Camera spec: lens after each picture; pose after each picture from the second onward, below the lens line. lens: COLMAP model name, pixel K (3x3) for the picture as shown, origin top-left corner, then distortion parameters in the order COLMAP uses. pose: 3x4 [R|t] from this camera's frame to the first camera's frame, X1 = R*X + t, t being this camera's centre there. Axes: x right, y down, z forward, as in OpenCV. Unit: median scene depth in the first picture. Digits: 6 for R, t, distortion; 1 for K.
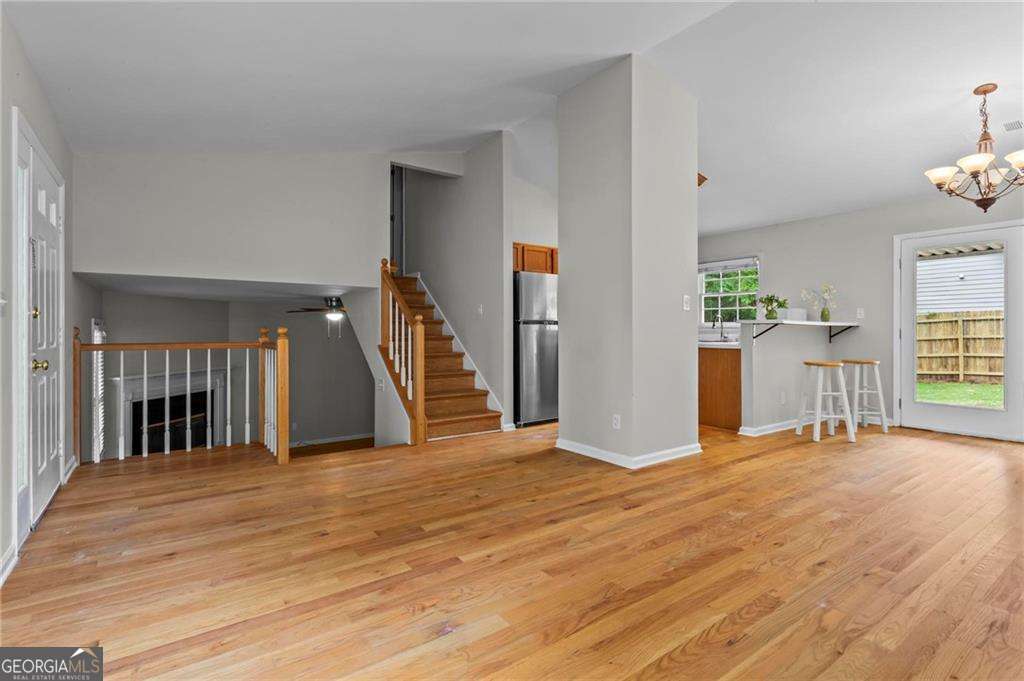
lens RADIAL K [[493.7, 0, 489.0], [0, 493.7, 327.7], [0, 0, 1]] dist [-0.002398, 0.001125]
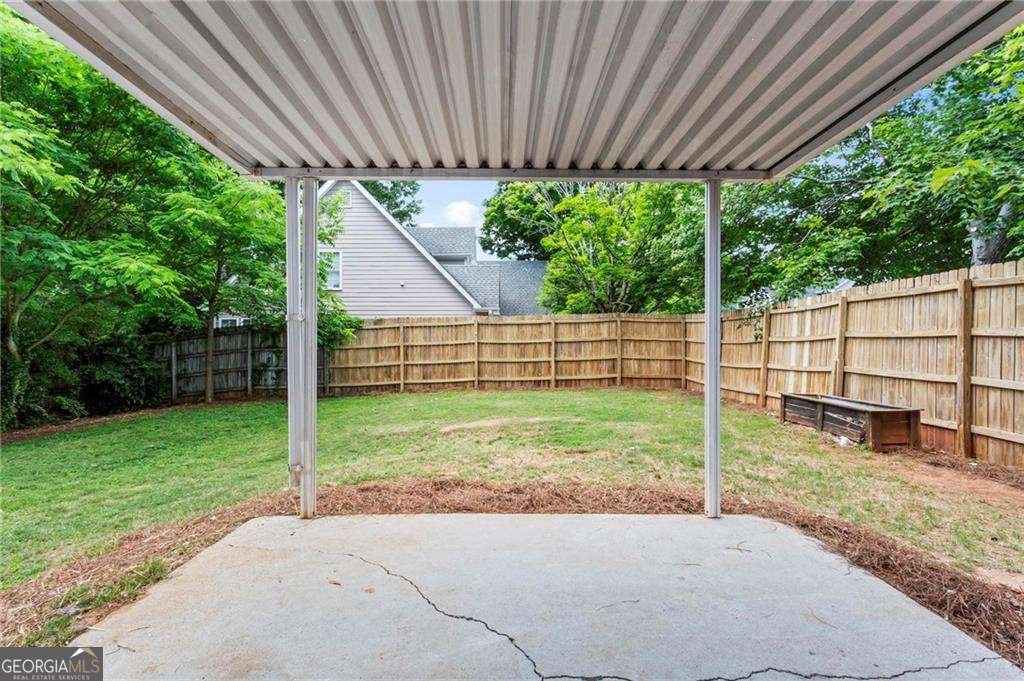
lens RADIAL K [[493.7, 0, 513.9], [0, 493.7, 336.6], [0, 0, 1]] dist [-0.002398, 0.001125]
pose [[0.550644, 0.001396, 0.834739, 0.282482], [-0.008852, 0.999952, 0.004167, -0.001990], [-0.834694, -0.009684, 0.550630, 0.296938]]
